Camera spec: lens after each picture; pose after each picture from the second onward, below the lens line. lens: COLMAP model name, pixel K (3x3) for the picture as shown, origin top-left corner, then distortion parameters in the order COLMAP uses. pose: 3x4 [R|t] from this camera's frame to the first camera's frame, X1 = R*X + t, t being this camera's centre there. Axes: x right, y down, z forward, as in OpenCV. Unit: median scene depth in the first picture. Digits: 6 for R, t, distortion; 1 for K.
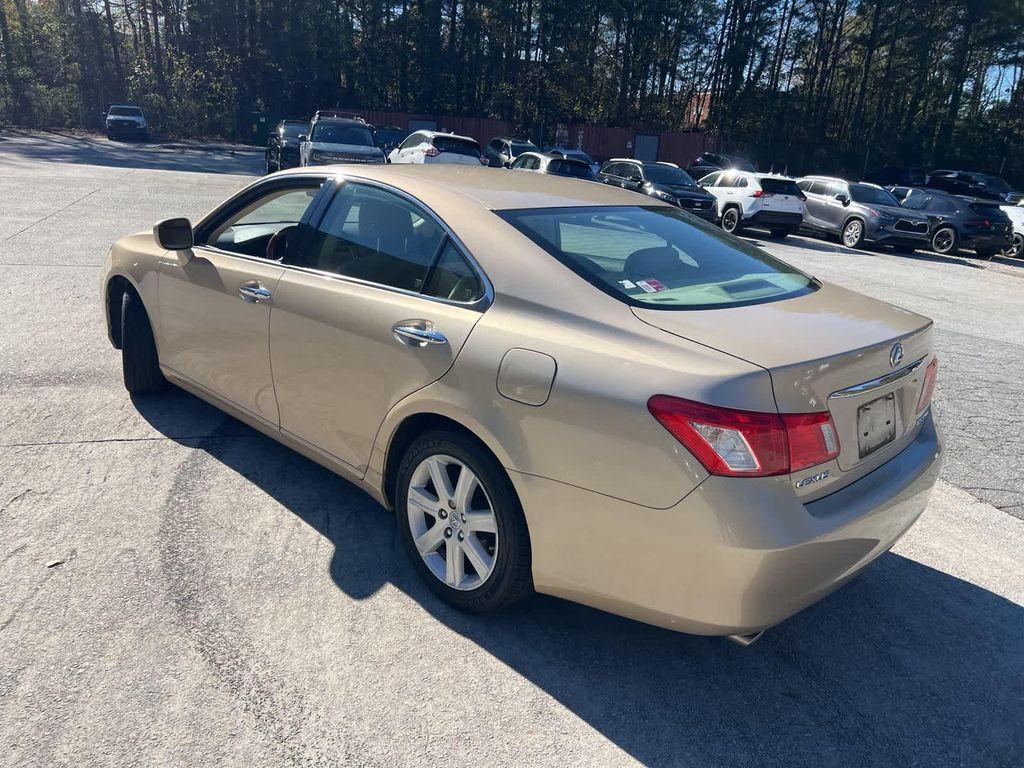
lens RADIAL K [[776.8, 0, 508.2], [0, 776.8, 384.2], [0, 0, 1]] dist [0.049625, -0.057980]
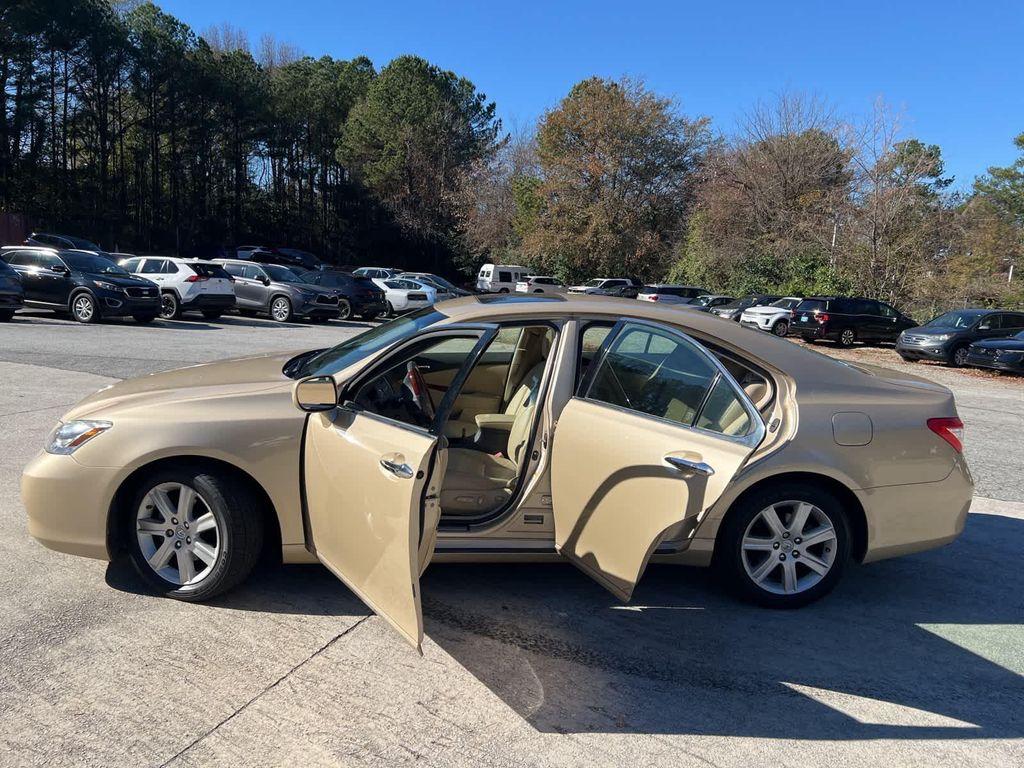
lens RADIAL K [[776.8, 0, 509.8], [0, 776.8, 378.4], [0, 0, 1]] dist [0.049625, -0.057980]
pose [[0.646961, -0.149674, 0.747690, -0.201476], [0.220616, 0.975351, 0.004353, -0.033890], [-0.729911, 0.162136, 0.664034, 0.054969]]
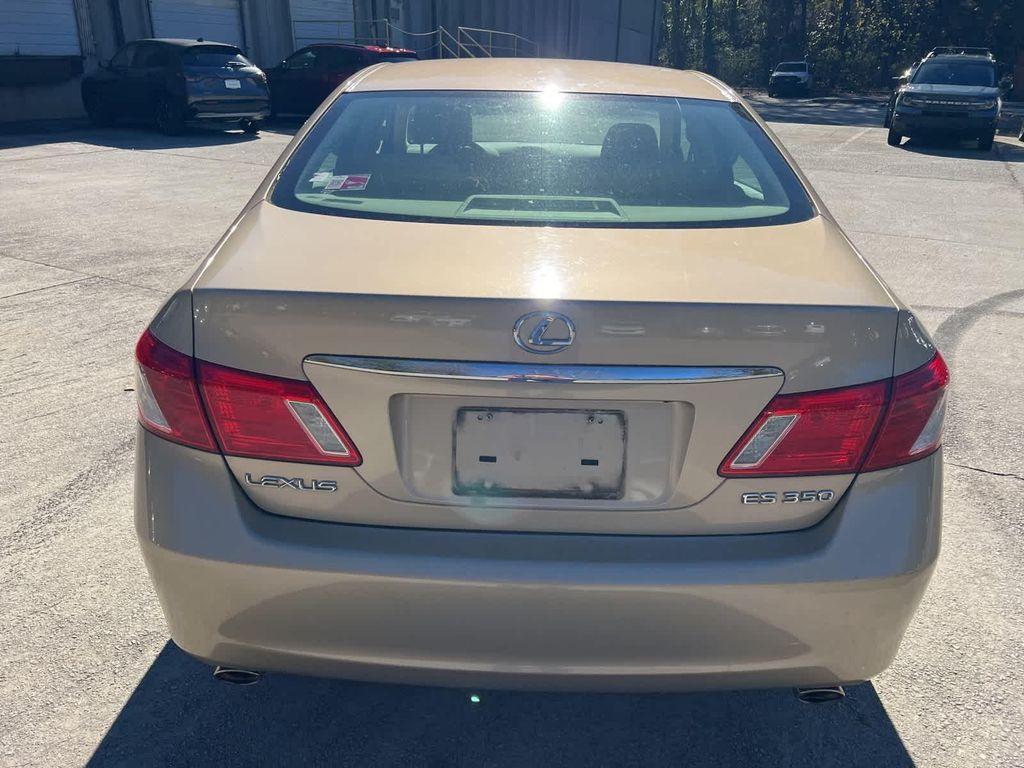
lens RADIAL K [[776.8, 0, 515.7], [0, 776.8, 390.5], [0, 0, 1]] dist [0.049625, -0.057980]
pose [[0.693307, 0.226011, -0.684284, 0.109863], [-0.189285, 0.973319, 0.129694, -0.008148], [0.695339, 0.039607, 0.717590, 0.078386]]
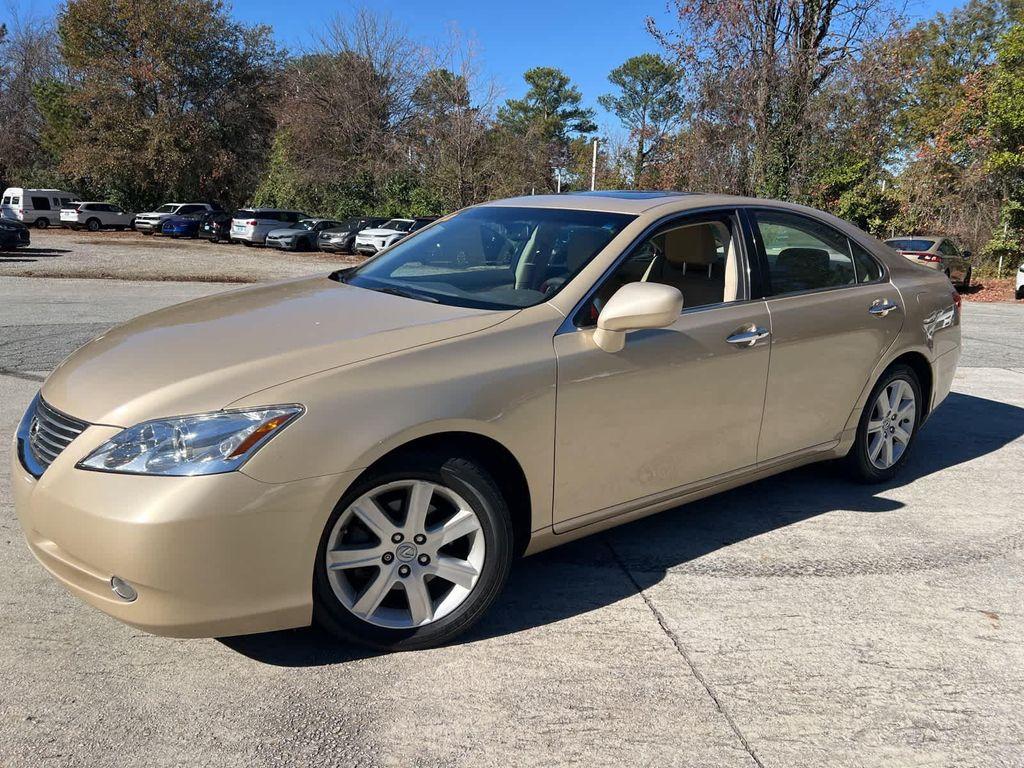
lens RADIAL K [[776.8, 0, 515.4], [0, 776.8, 382.5], [0, 0, 1]] dist [0.049625, -0.057980]
pose [[0.128694, -0.280316, 0.951242, -0.226412], [0.269273, 0.933058, 0.238527, -0.064991], [-0.954427, 0.225447, 0.195560, 0.197175]]
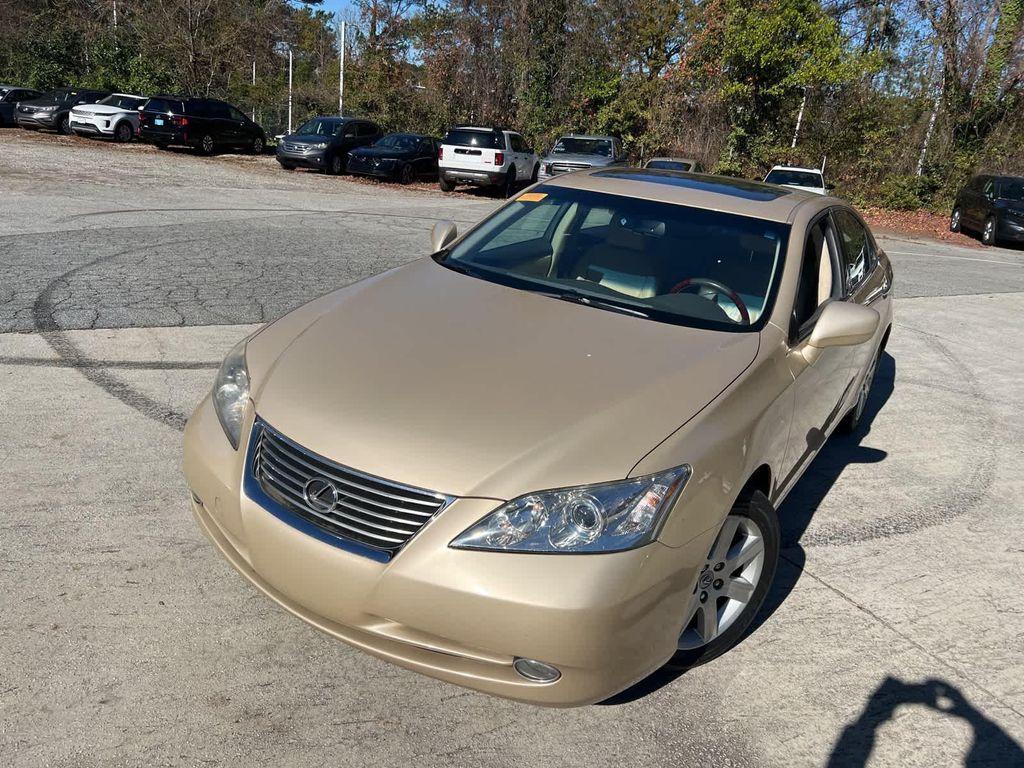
lens RADIAL K [[776.8, 0, 521.0], [0, 776.8, 381.1], [0, 0, 1]] dist [0.049625, -0.057980]
pose [[-0.212946, -0.402988, 0.890087, -0.214021], [0.168334, 0.882228, 0.439702, -0.106759], [-0.962454, 0.243464, -0.120030, 0.282116]]
